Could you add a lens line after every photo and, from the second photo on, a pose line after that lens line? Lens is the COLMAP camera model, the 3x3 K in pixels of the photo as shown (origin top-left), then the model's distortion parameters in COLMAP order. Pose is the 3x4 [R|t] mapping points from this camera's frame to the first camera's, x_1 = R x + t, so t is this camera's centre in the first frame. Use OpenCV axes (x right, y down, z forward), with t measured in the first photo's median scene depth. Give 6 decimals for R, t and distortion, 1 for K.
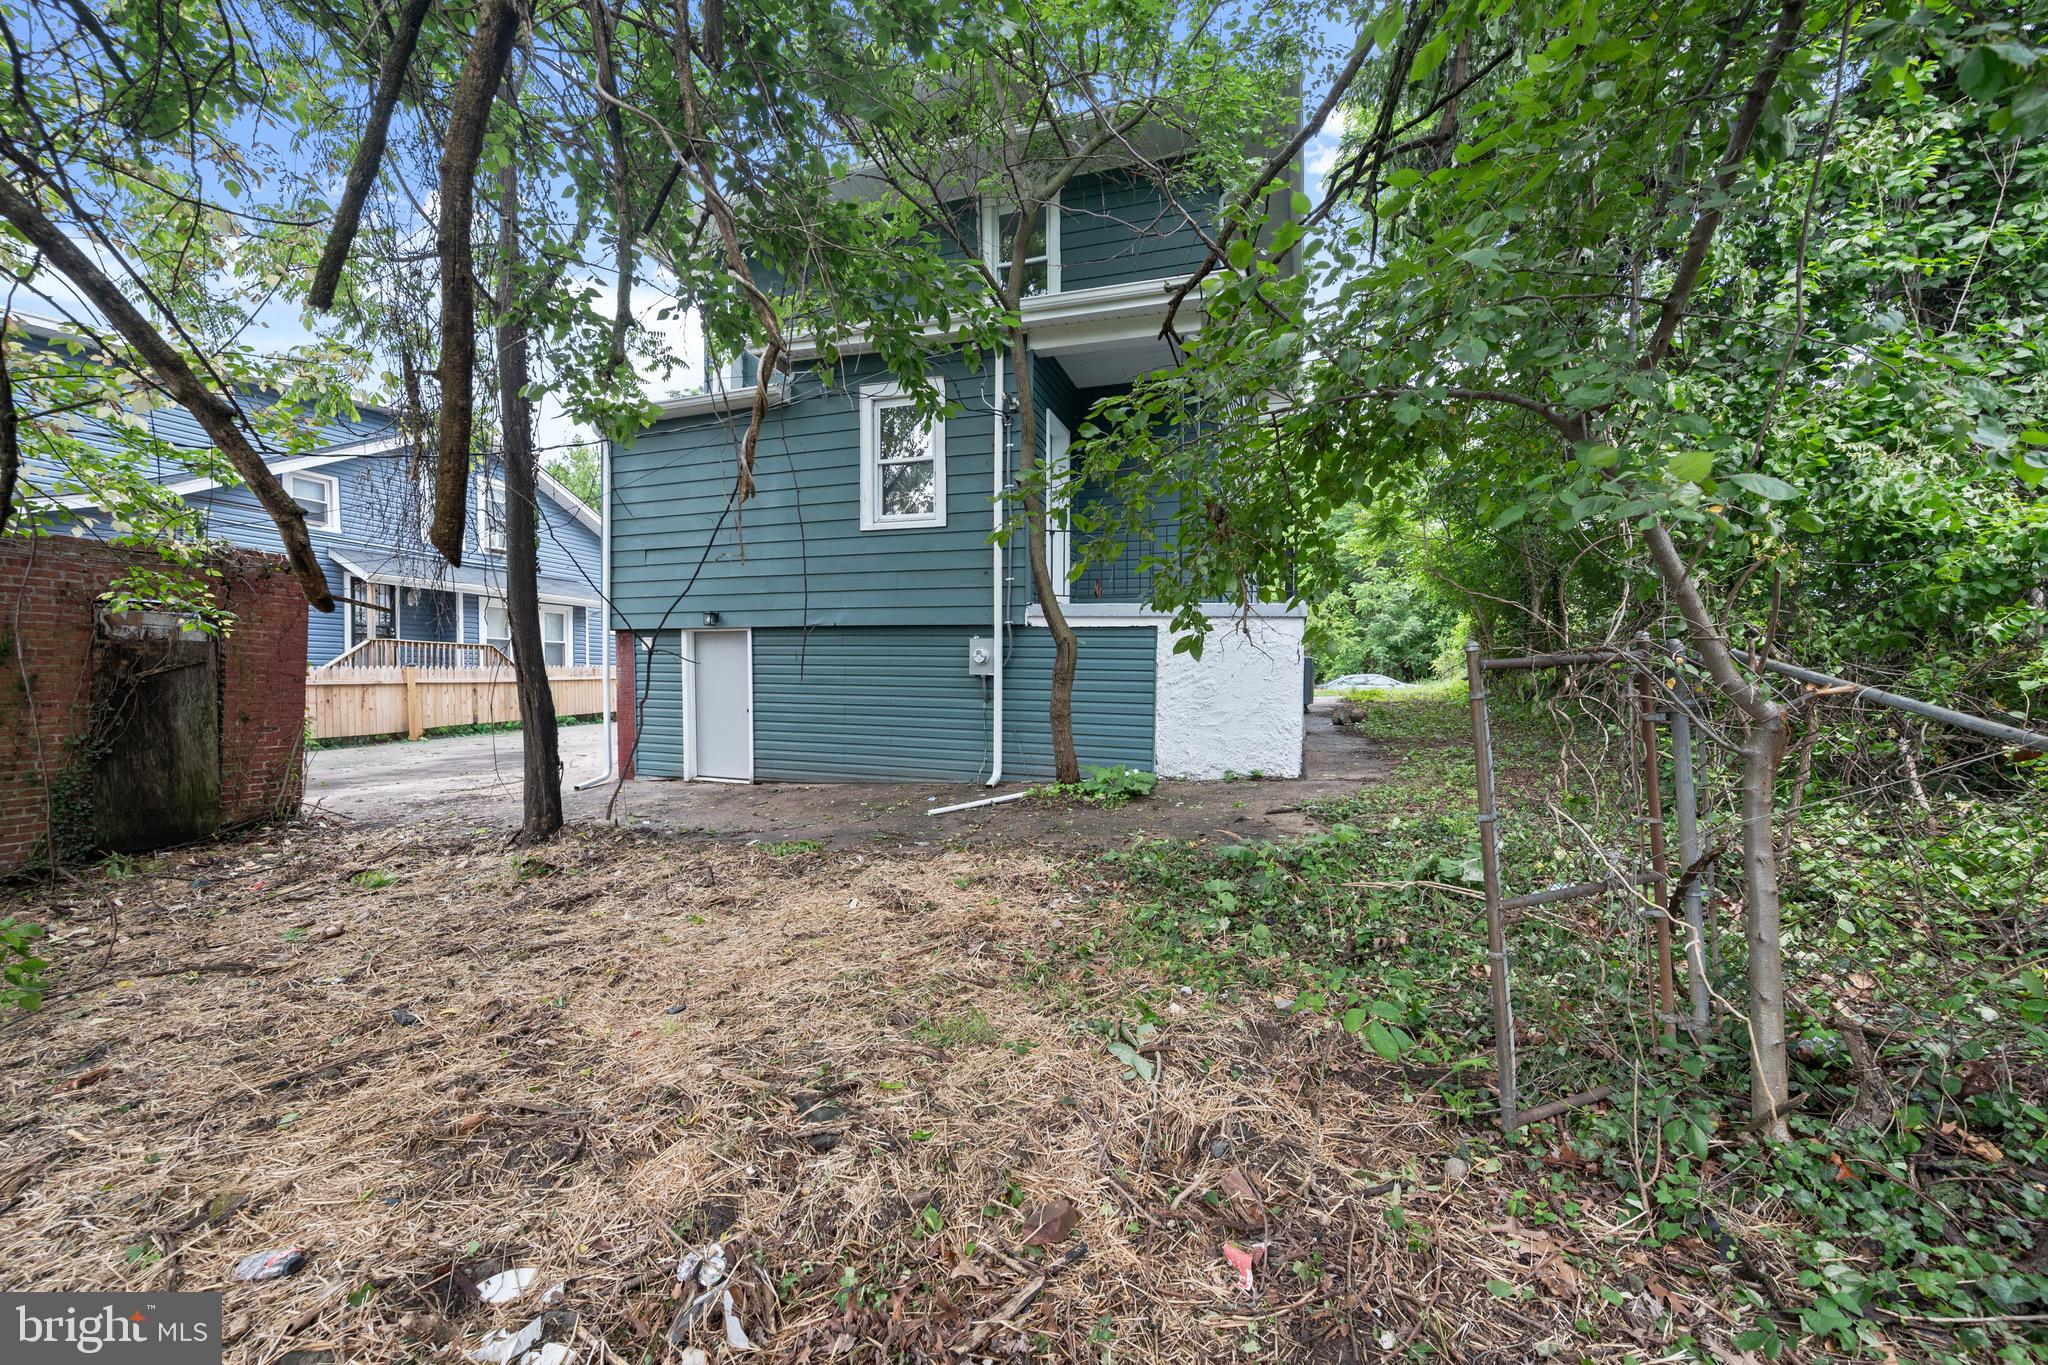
lens RADIAL K [[805.0, 0, 1018.7], [0, 805.0, 662.7], [0, 0, 1]] dist [-0.000225, 0.000084]
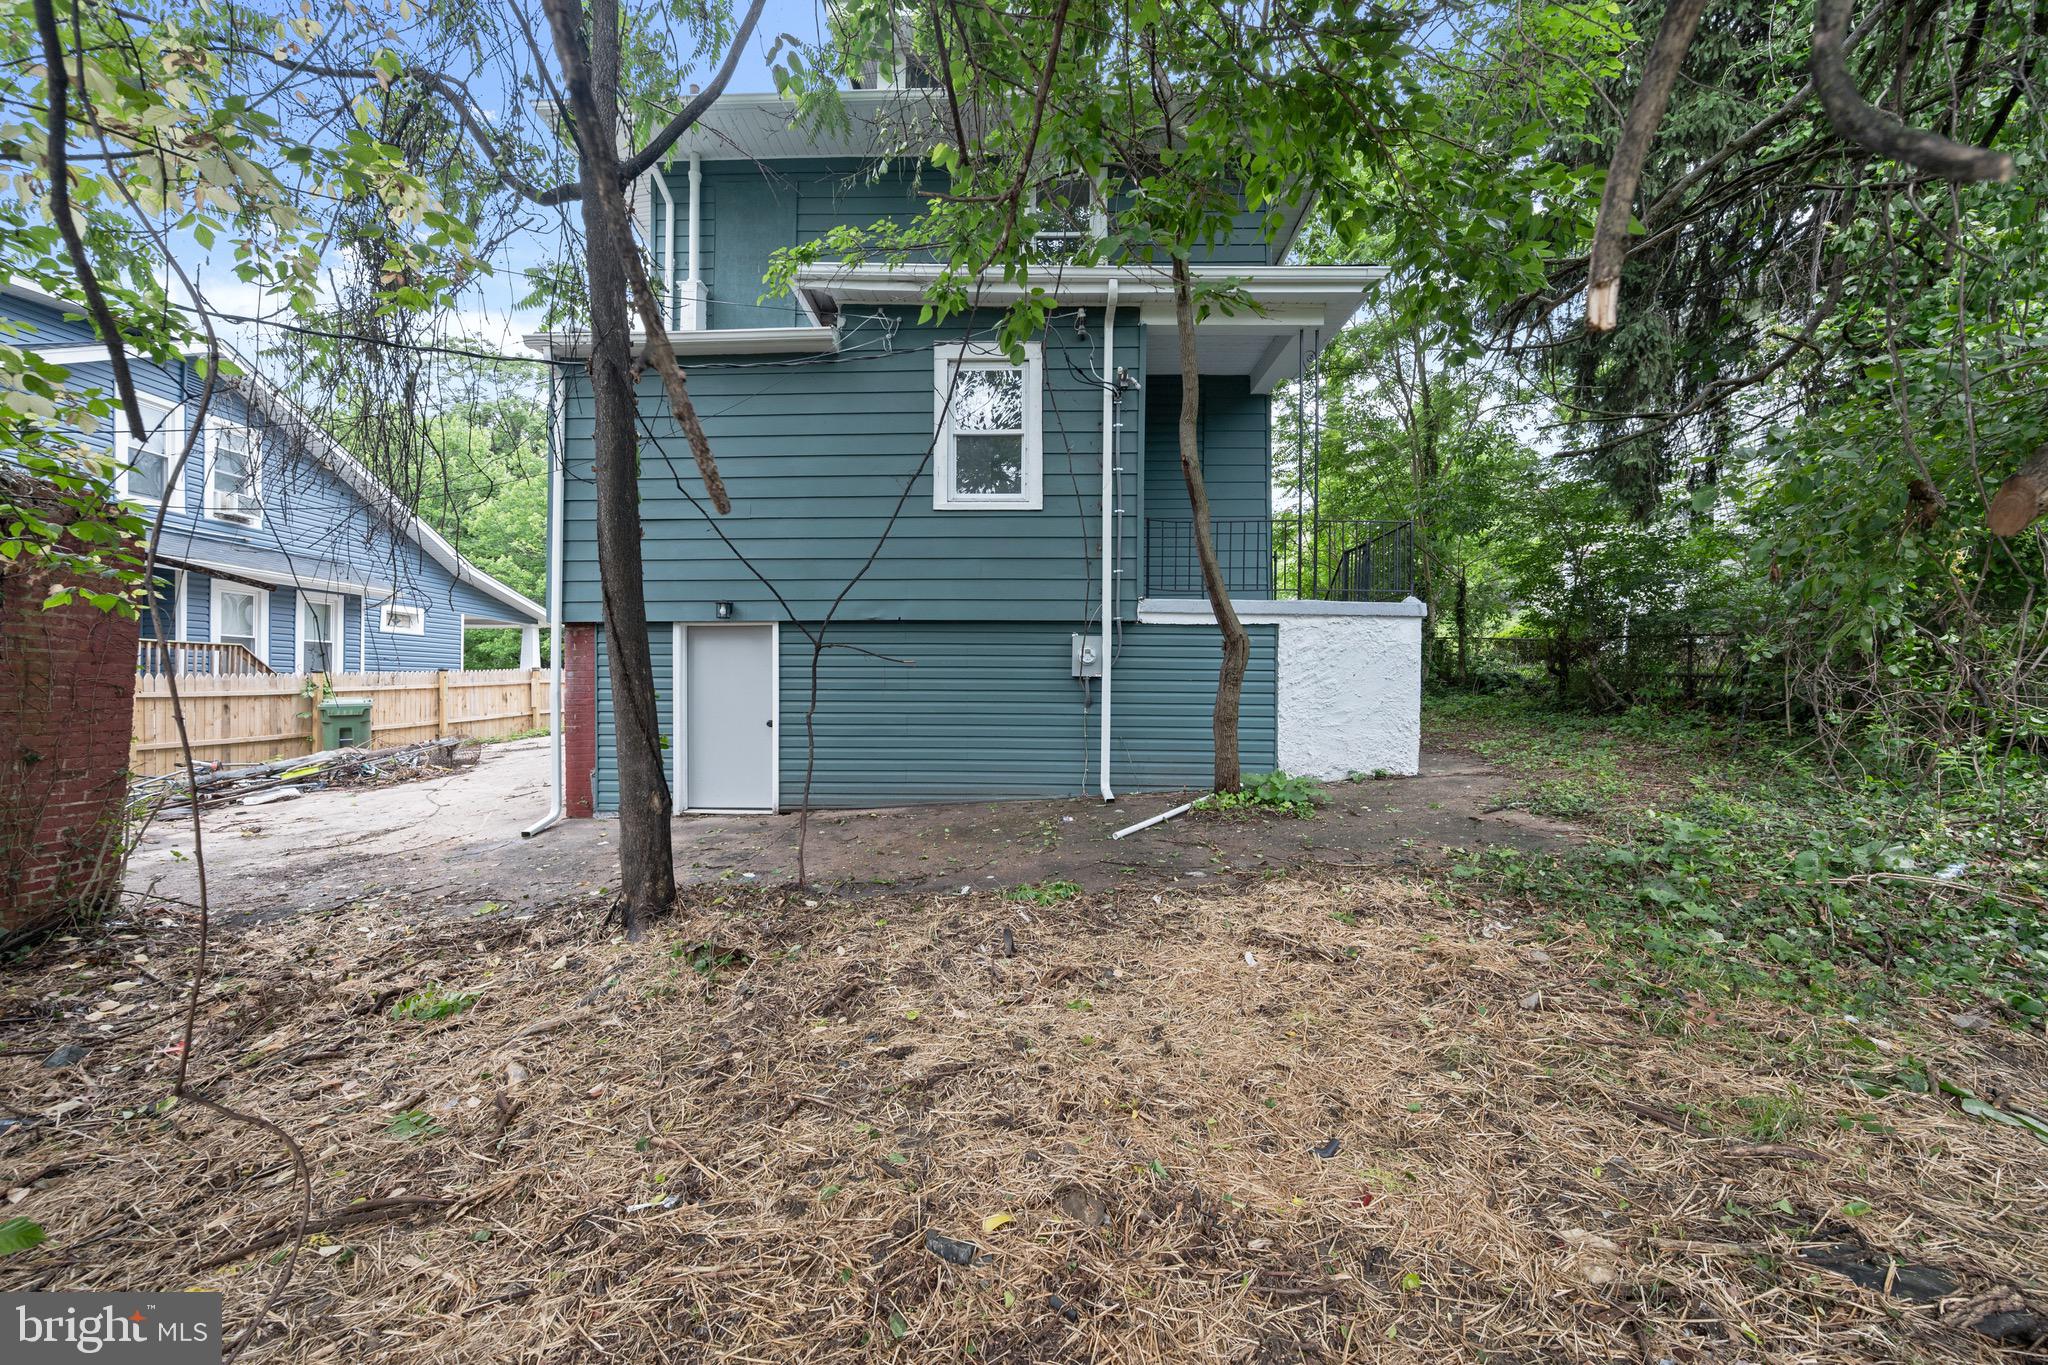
lens RADIAL K [[794.7, 0, 1023.8], [0, 794.7, 650.6], [0, 0, 1]] dist [0.001385, -0.000101]
pose [[0.950334, 0.001272, 0.311229, -0.395025], [0.004951, 0.999803, -0.019203, 0.003100], [-0.311192, 0.019790, 0.950141, 0.181369]]
